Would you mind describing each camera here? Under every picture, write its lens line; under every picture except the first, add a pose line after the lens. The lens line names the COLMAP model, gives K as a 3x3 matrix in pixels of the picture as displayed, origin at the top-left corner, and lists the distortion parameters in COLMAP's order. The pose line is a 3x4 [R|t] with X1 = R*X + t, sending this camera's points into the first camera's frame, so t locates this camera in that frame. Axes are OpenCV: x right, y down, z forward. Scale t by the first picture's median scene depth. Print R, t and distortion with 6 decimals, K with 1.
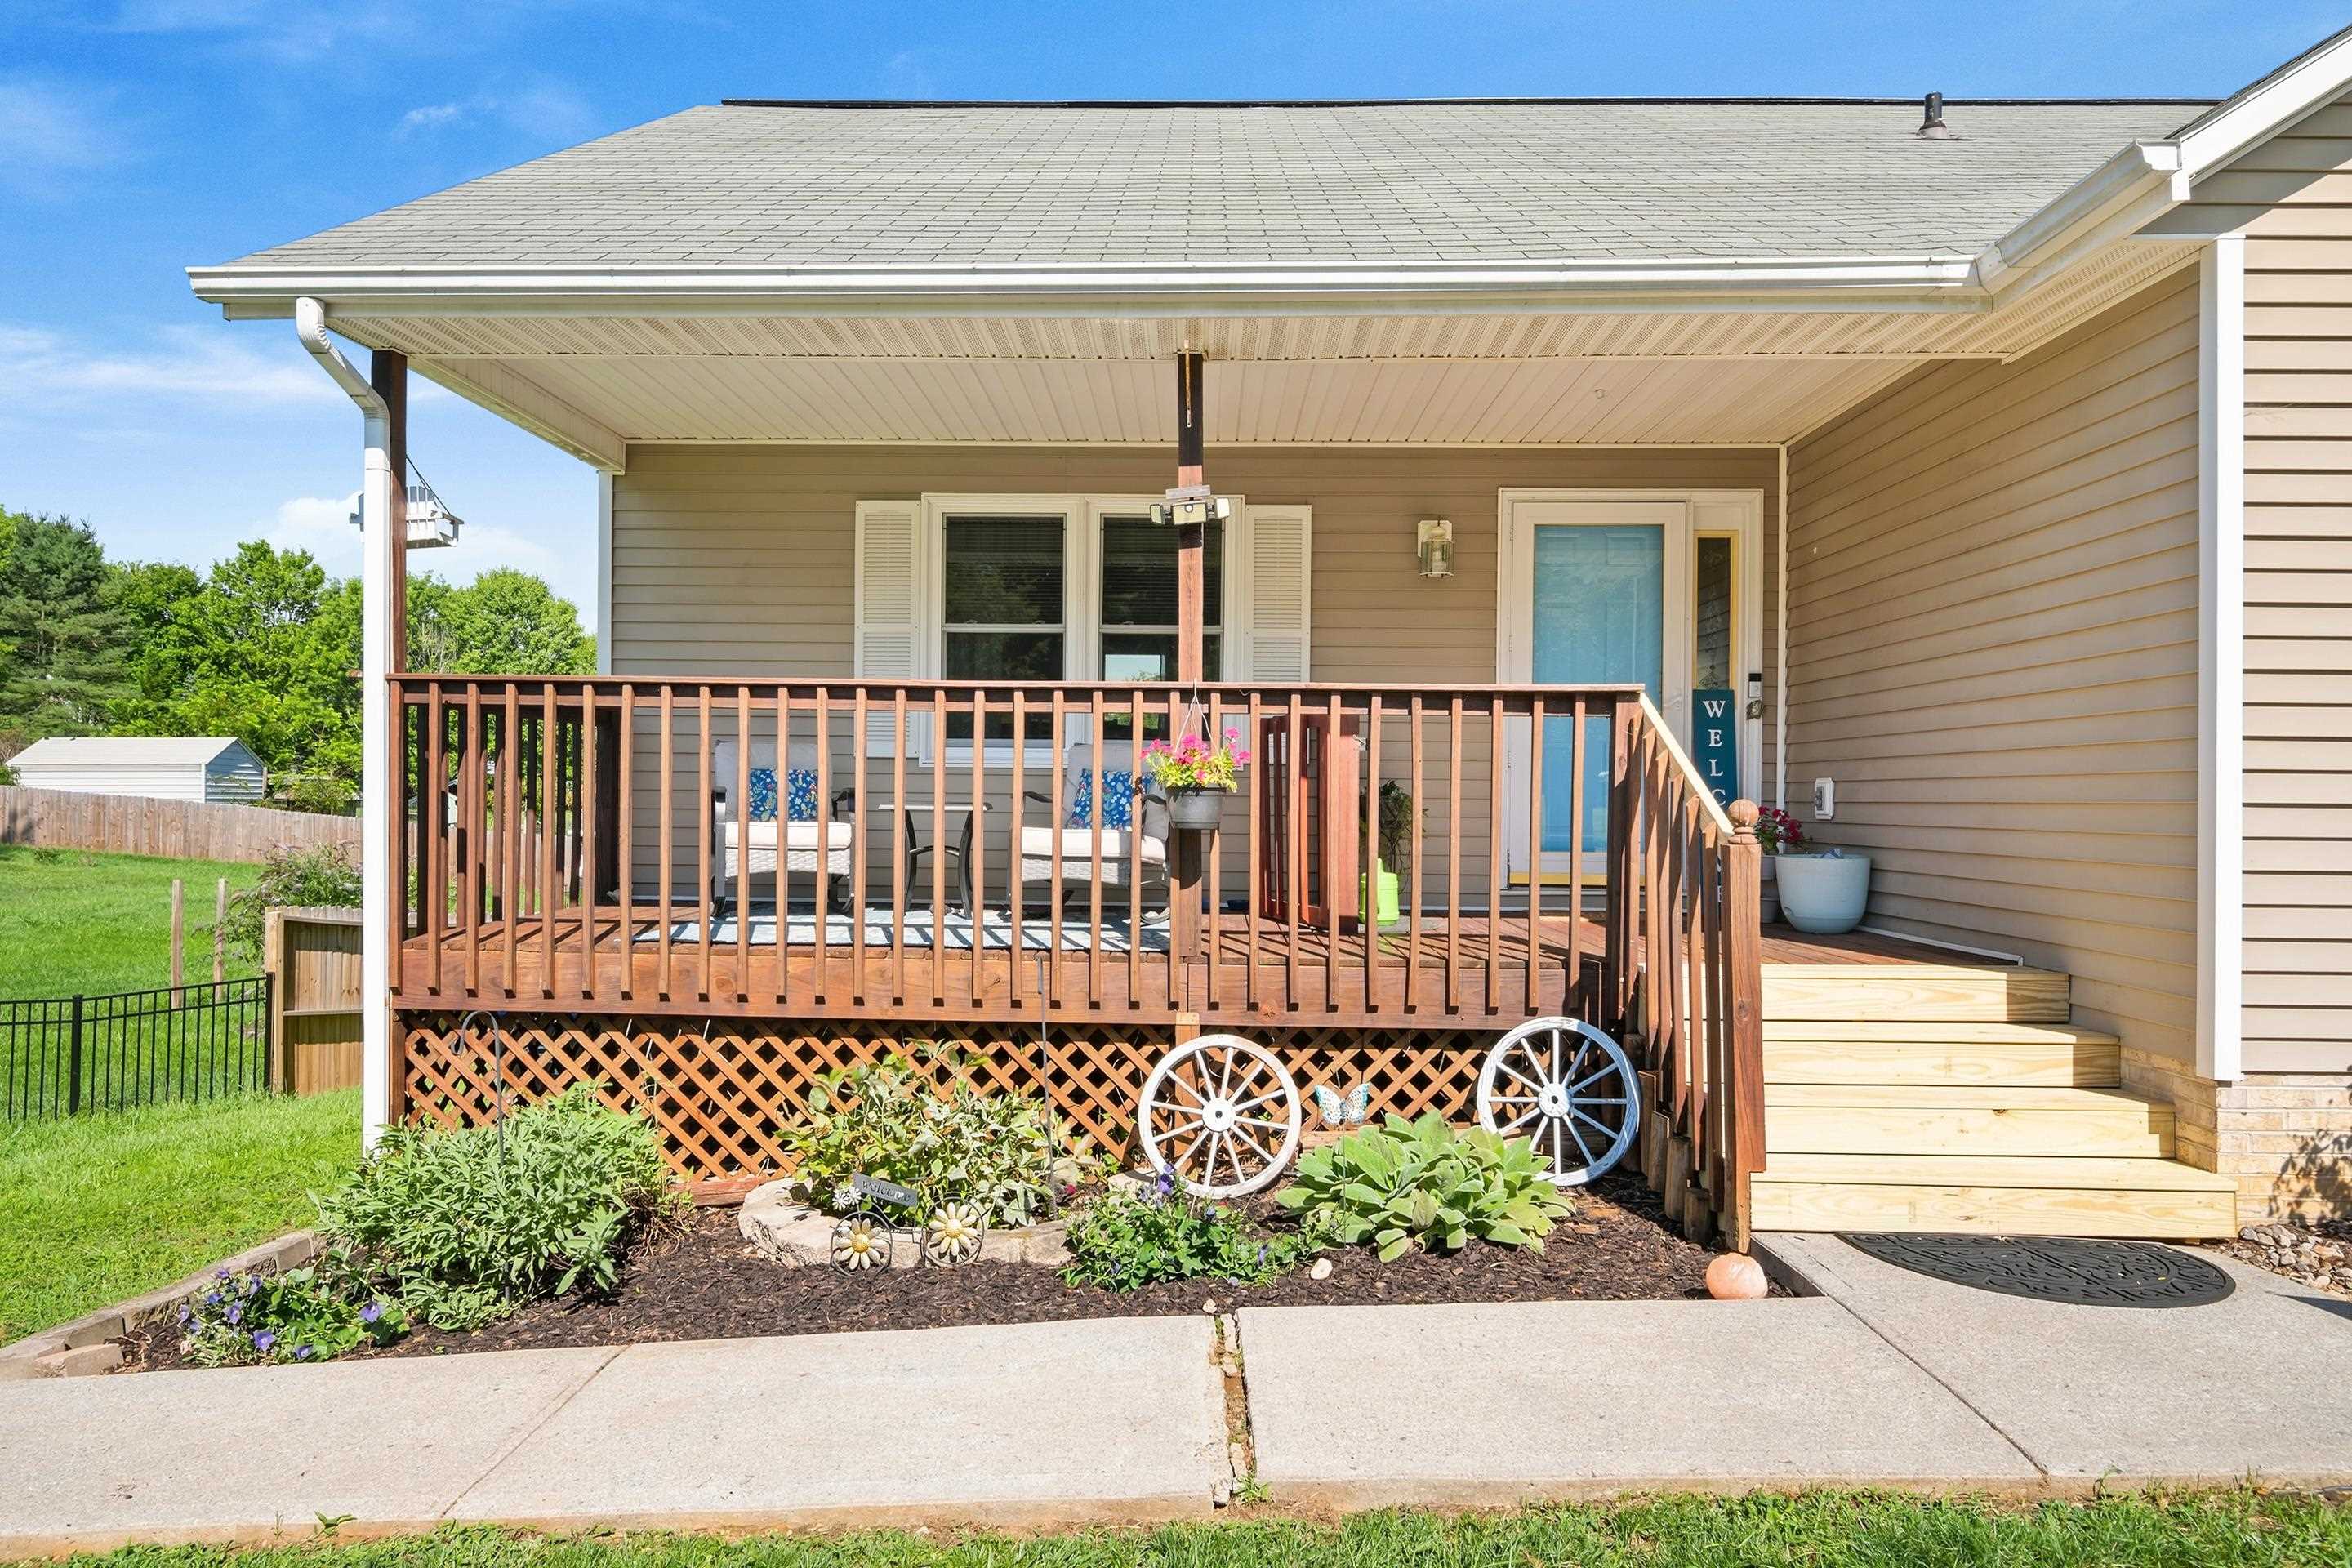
lens RADIAL K [[1348.6, 0, 1176.0], [0, 1348.6, 784.0], [0, 0, 1]] dist [-0.002081, -0.000665]
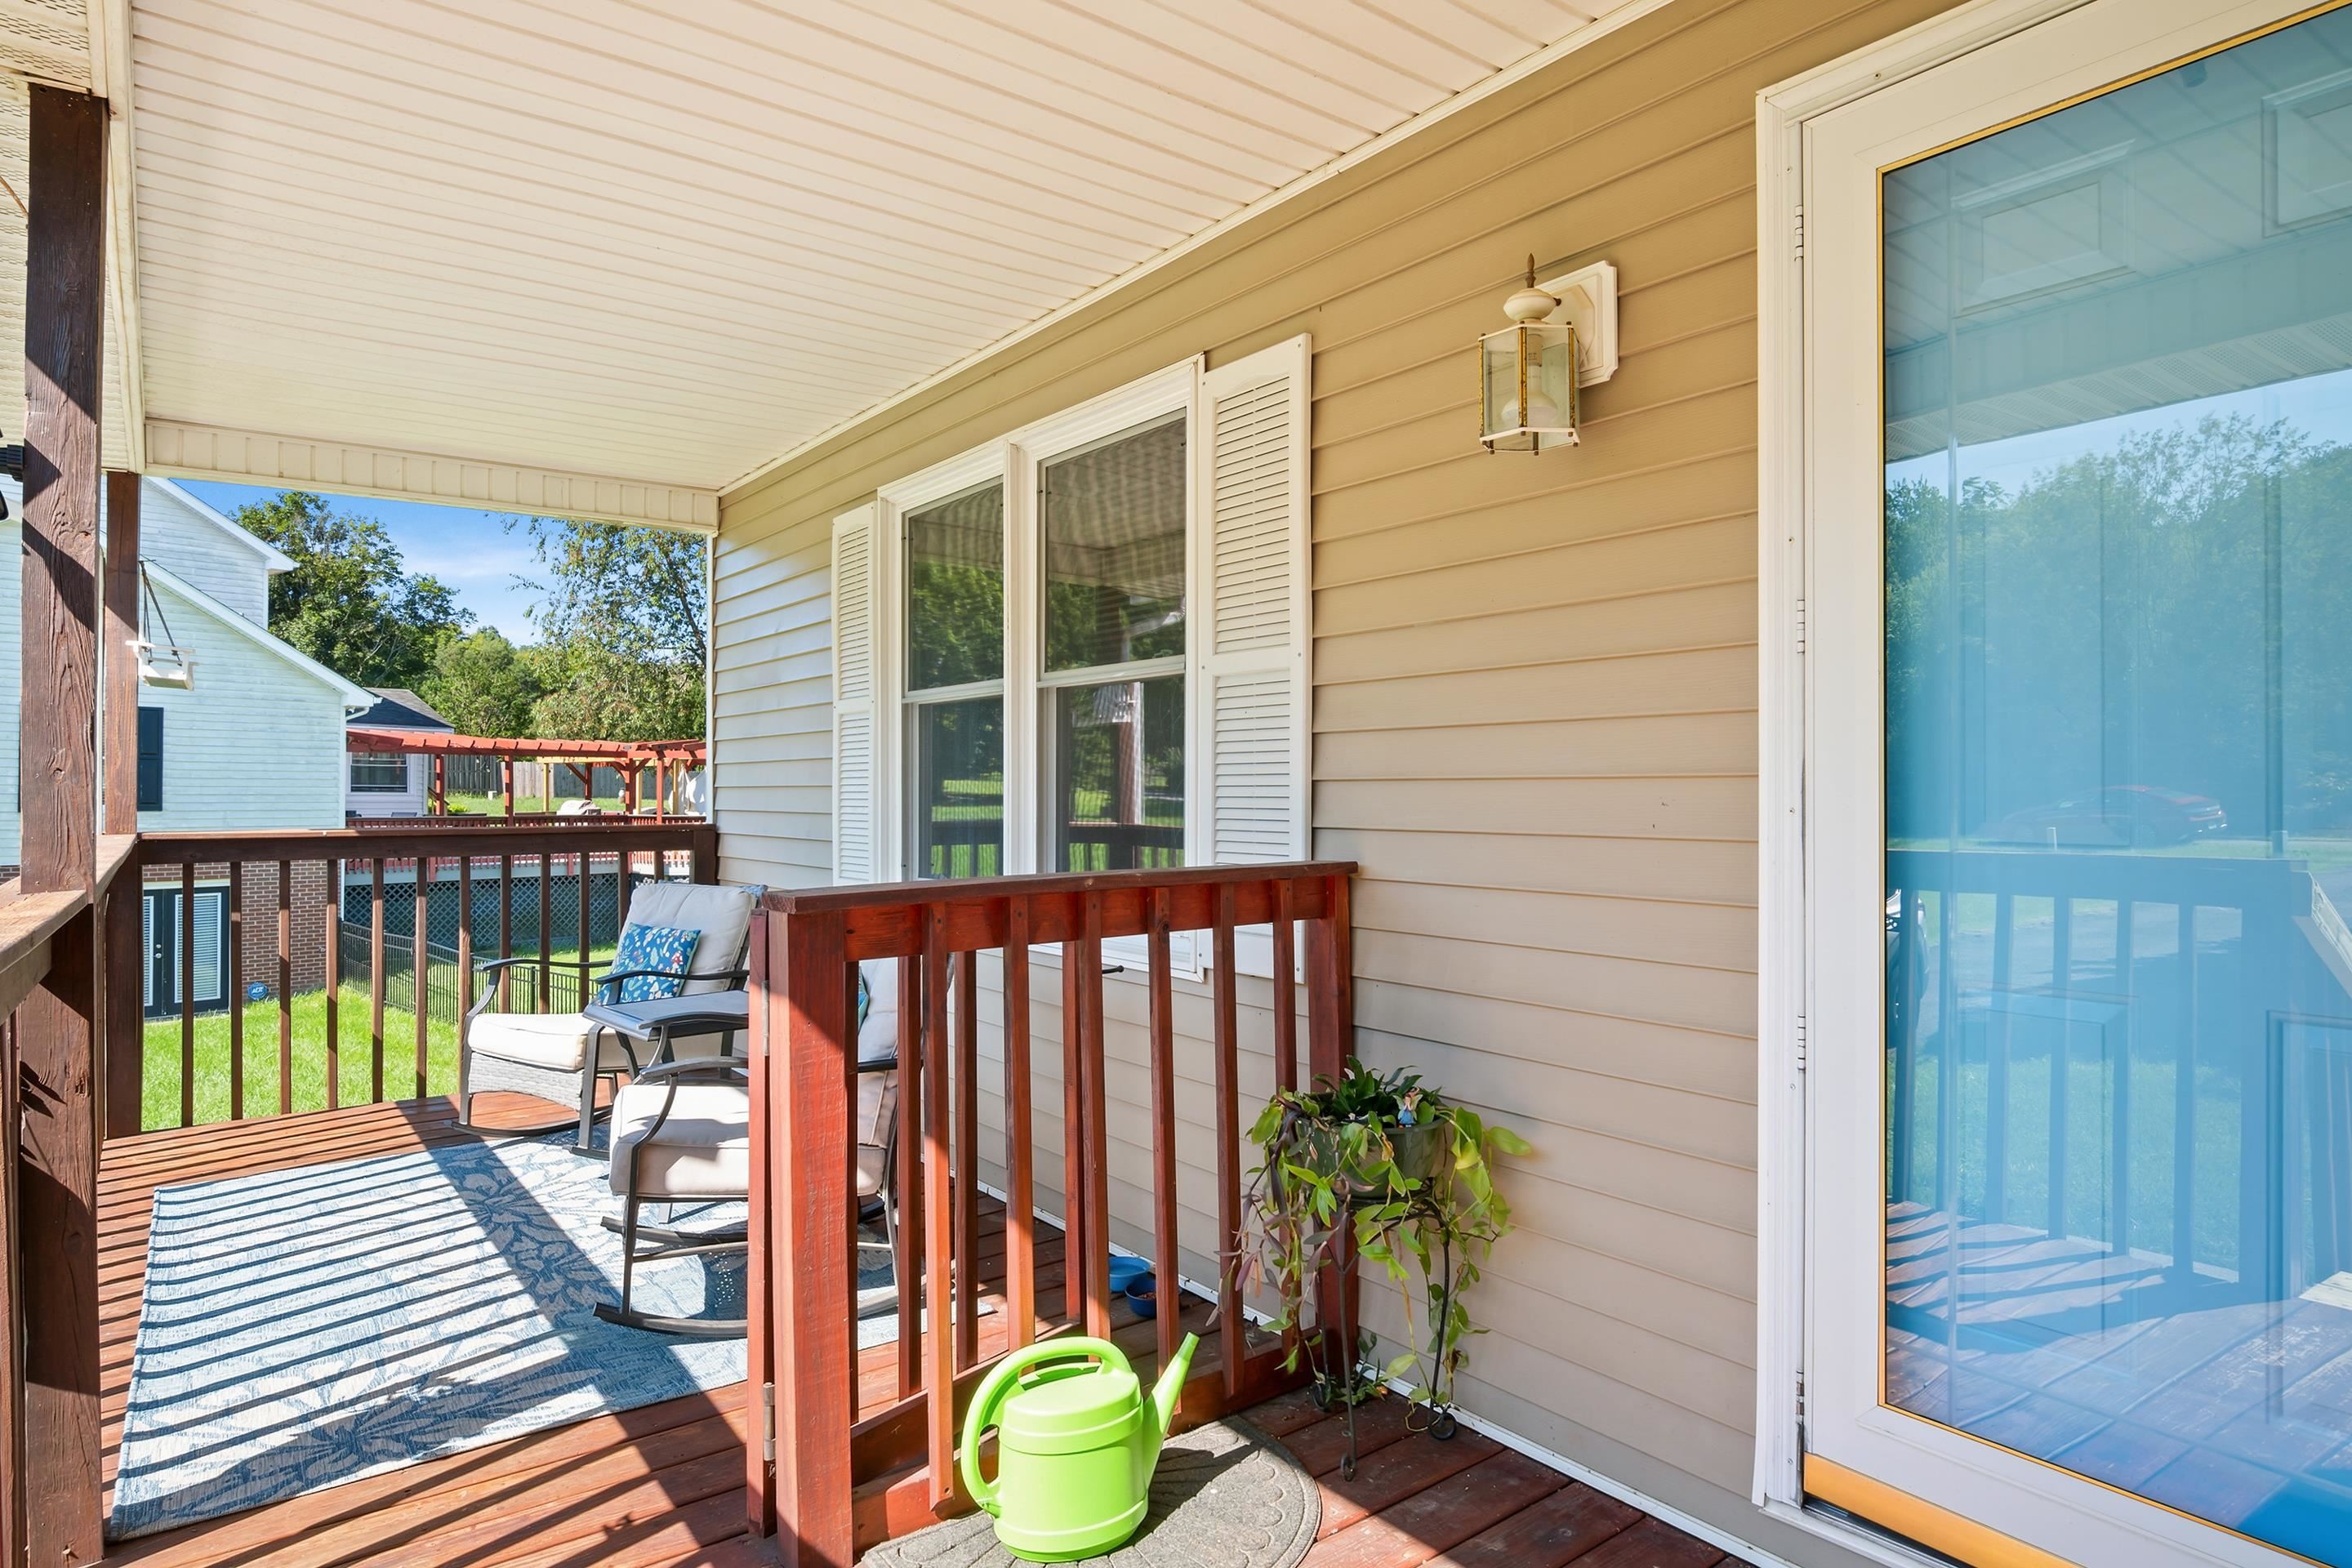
lens RADIAL K [[1331.7, 0, 1176.0], [0, 1331.7, 784.0], [0, 0, 1]] dist [-0.002621, -0.000259]
pose [[0.630291, -0.015202, -0.776210, 0.533144], [0.013601, 0.999871, -0.008538, -0.103860], [0.776240, -0.005175, 0.630417, 1.032777]]
